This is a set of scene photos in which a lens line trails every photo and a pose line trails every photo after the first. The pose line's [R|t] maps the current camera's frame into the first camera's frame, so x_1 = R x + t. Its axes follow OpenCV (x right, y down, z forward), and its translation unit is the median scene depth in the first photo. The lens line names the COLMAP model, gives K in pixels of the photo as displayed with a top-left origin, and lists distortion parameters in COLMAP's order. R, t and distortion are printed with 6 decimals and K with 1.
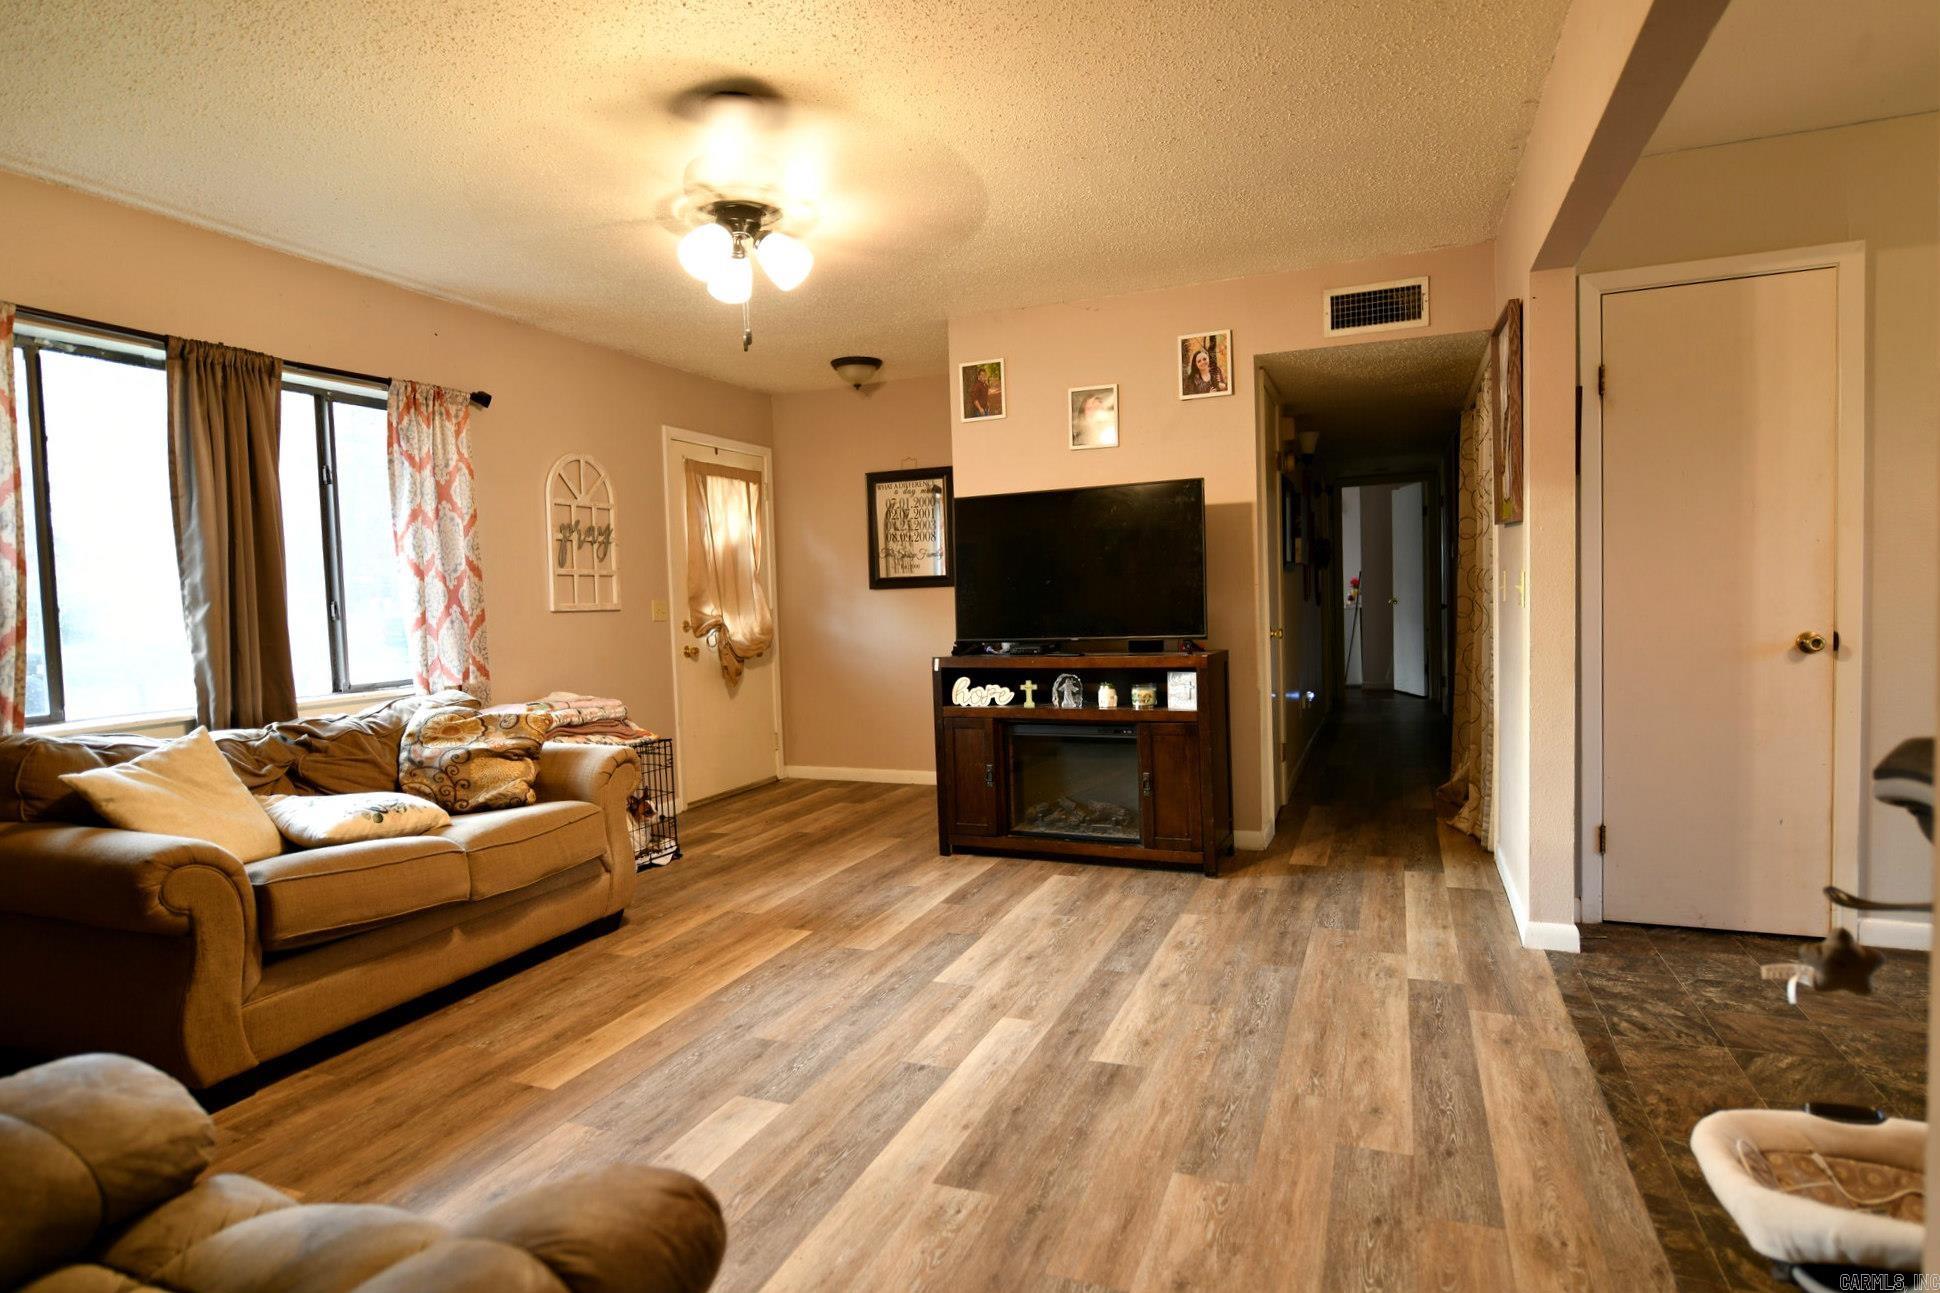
lens RADIAL K [[1042.7, 0, 970.0], [0, 1042.7, 646.5], [0, 0, 1]] dist [-0.005992, -0.001241]
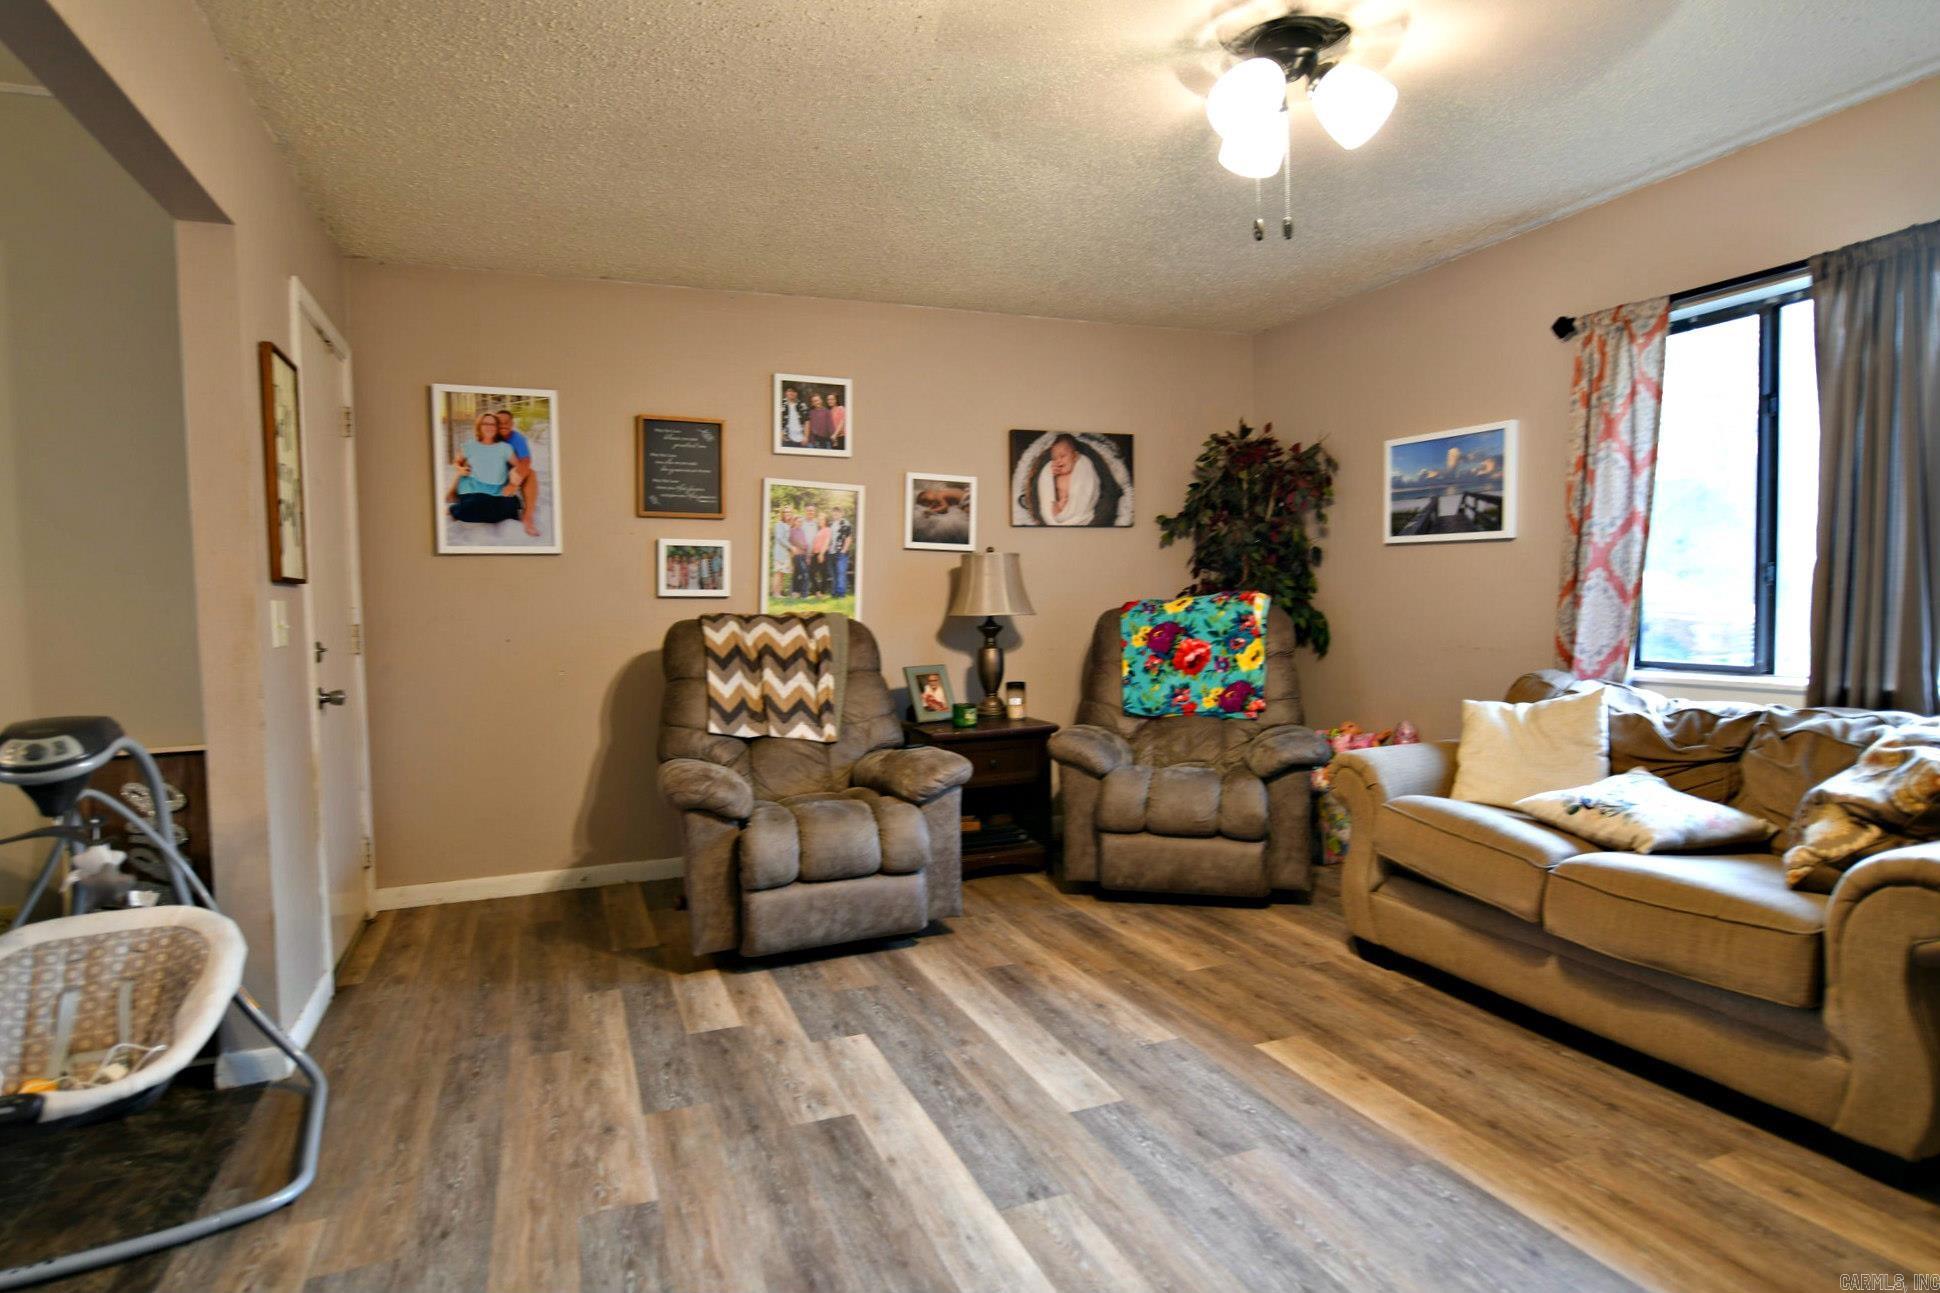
lens RADIAL K [[1042.7, 0, 970.0], [0, 1042.7, 646.5], [0, 0, 1]] dist [-0.005992, -0.001241]
pose [[-0.719838, 0.081202, -0.689376, 0.392927], [0.010740, 0.994318, 0.105907, -0.072468], [0.694059, 0.068832, -0.716620, 1.190350]]
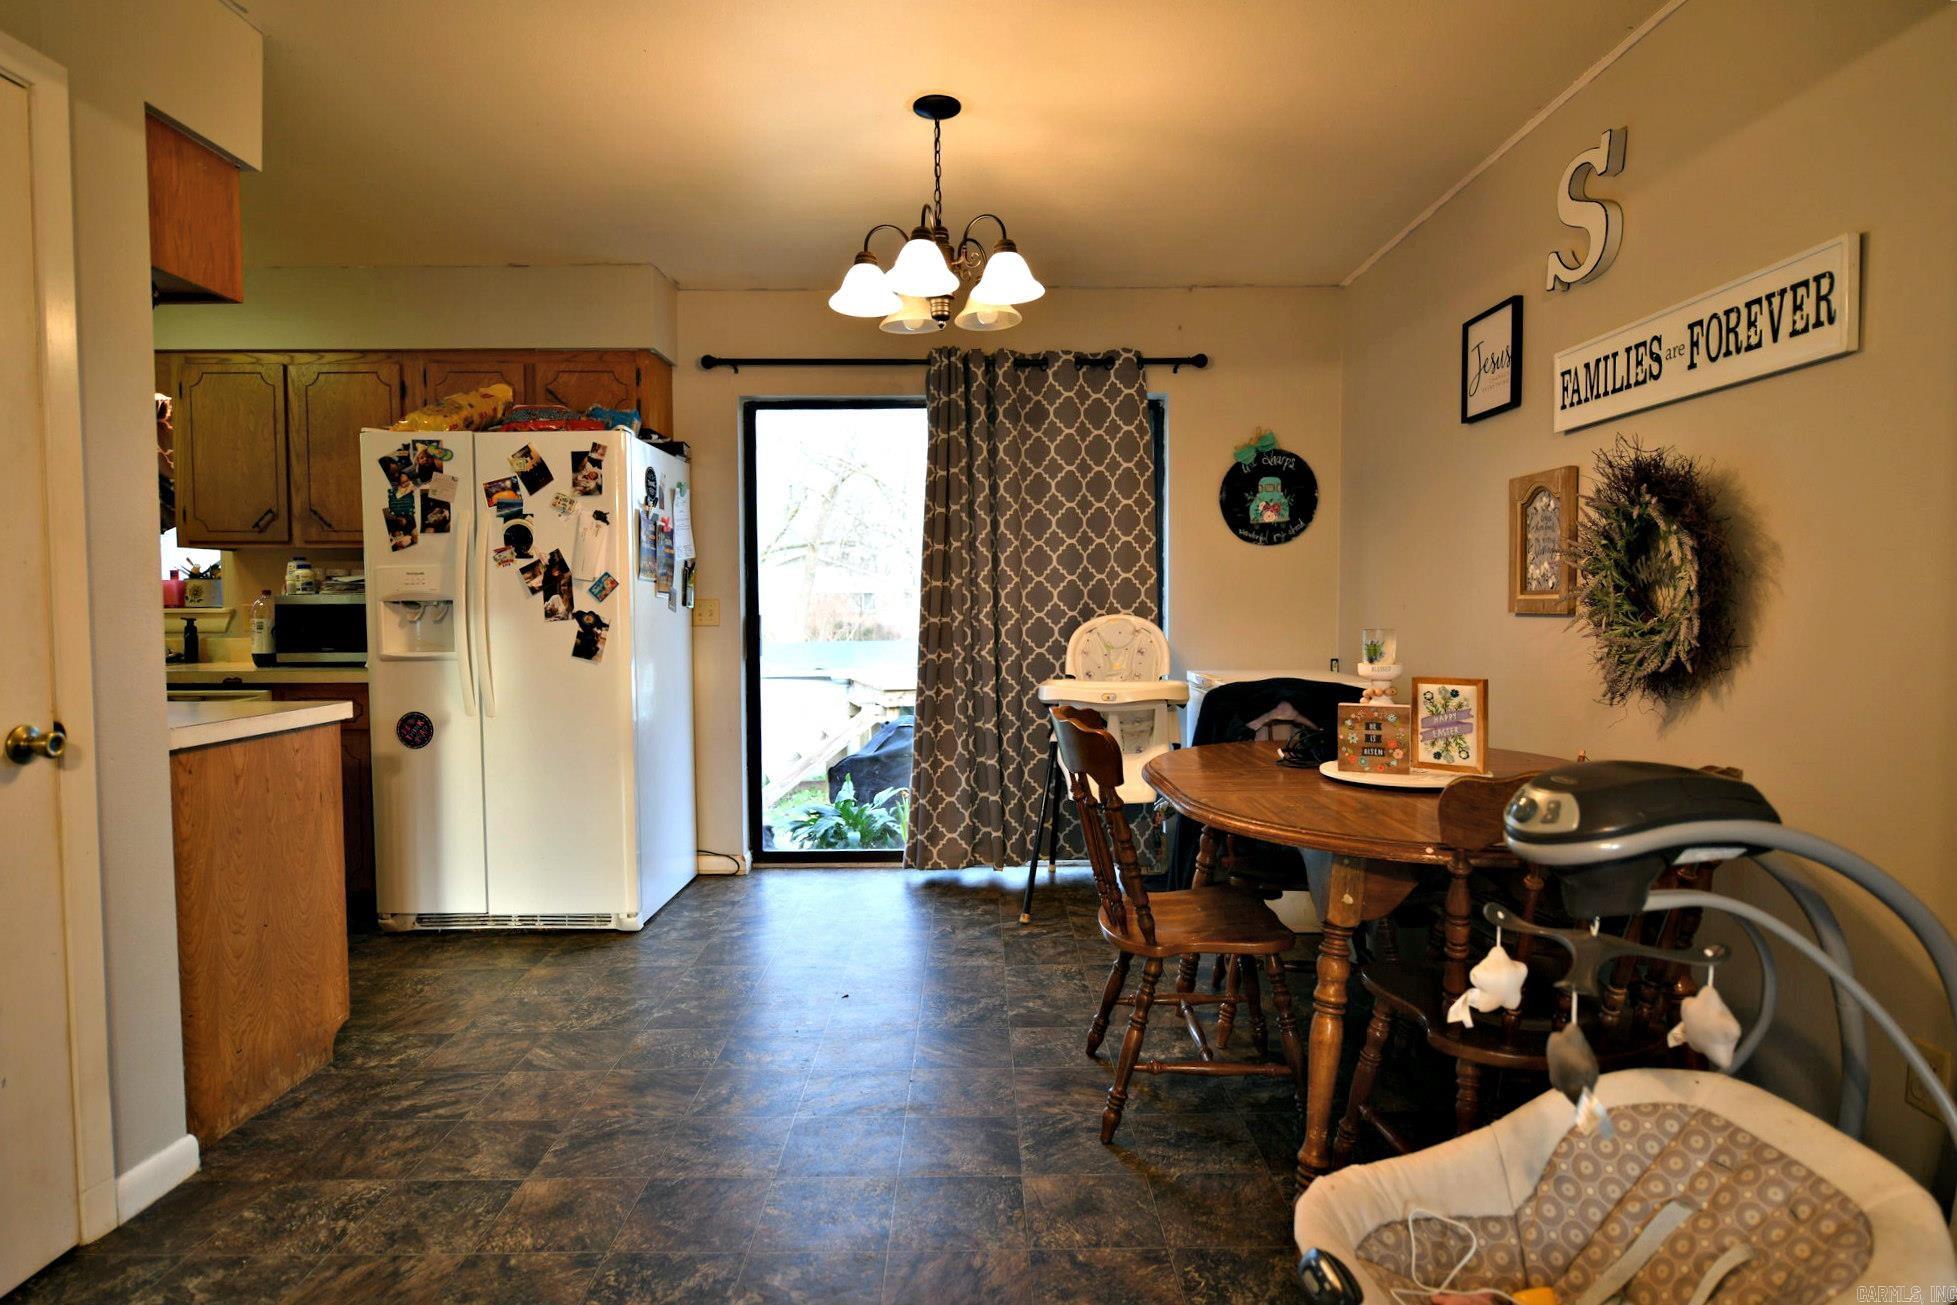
lens RADIAL K [[1043.5, 0, 958.2], [0, 1043.5, 646.5], [0, 0, 1]] dist [-0.003764, -0.000473]
pose [[-0.359582, -0.004457, 0.933103, 0.089531], [0.064570, 0.997473, 0.029647, -0.039241], [-0.930877, 0.070911, -0.358385, 0.727246]]
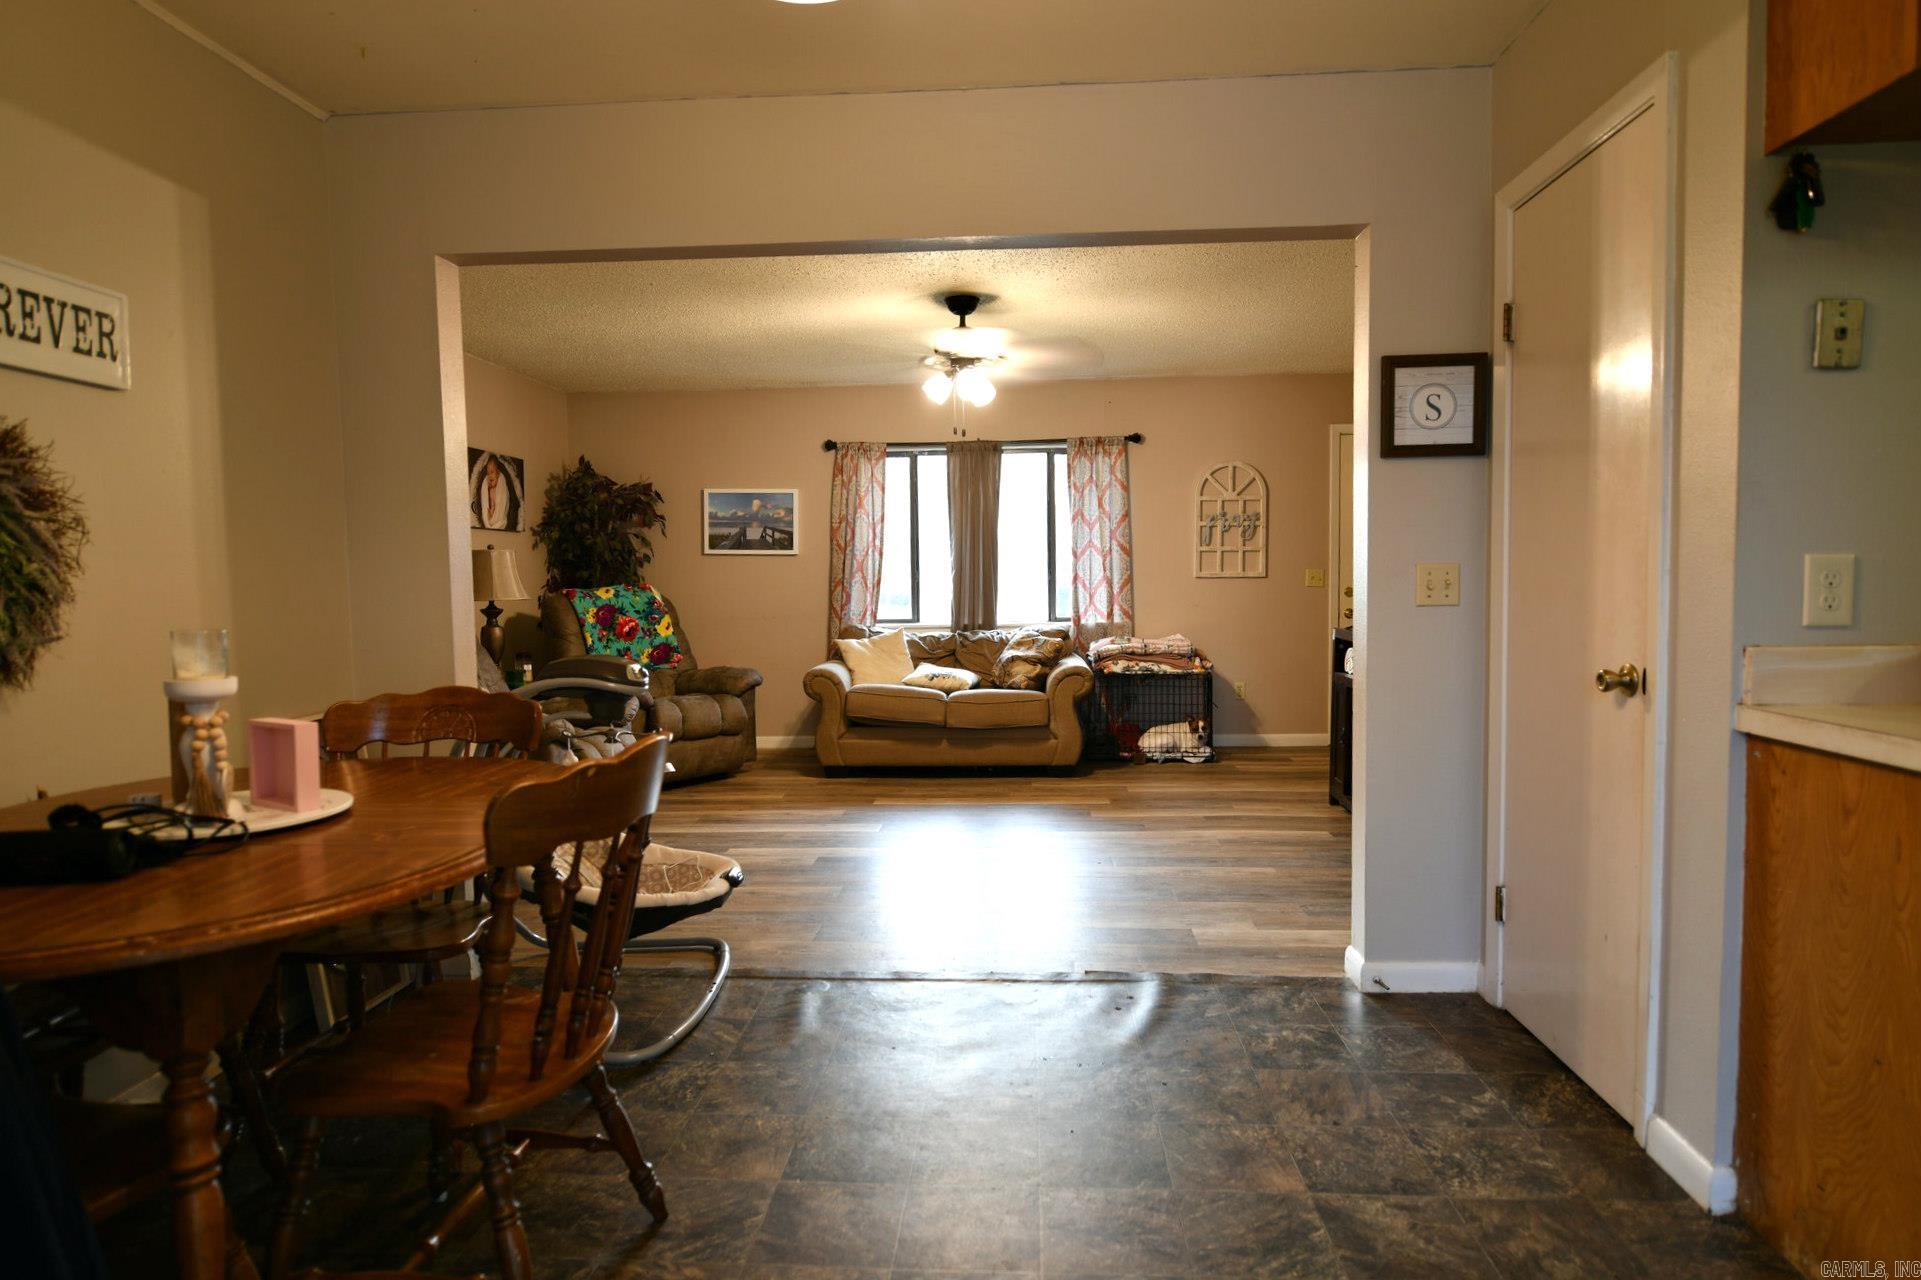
lens RADIAL K [[1044.8, 0, 960.5], [0, 1044.8, 640.0], [0, 0, 1]] dist [-0.006615, -0.001260]
pose [[0.314802, 0.083237, -0.945501, 1.293008], [-0.042750, 0.996380, 0.073482, -0.059589], [0.948194, 0.017288, 0.317221, 0.375374]]
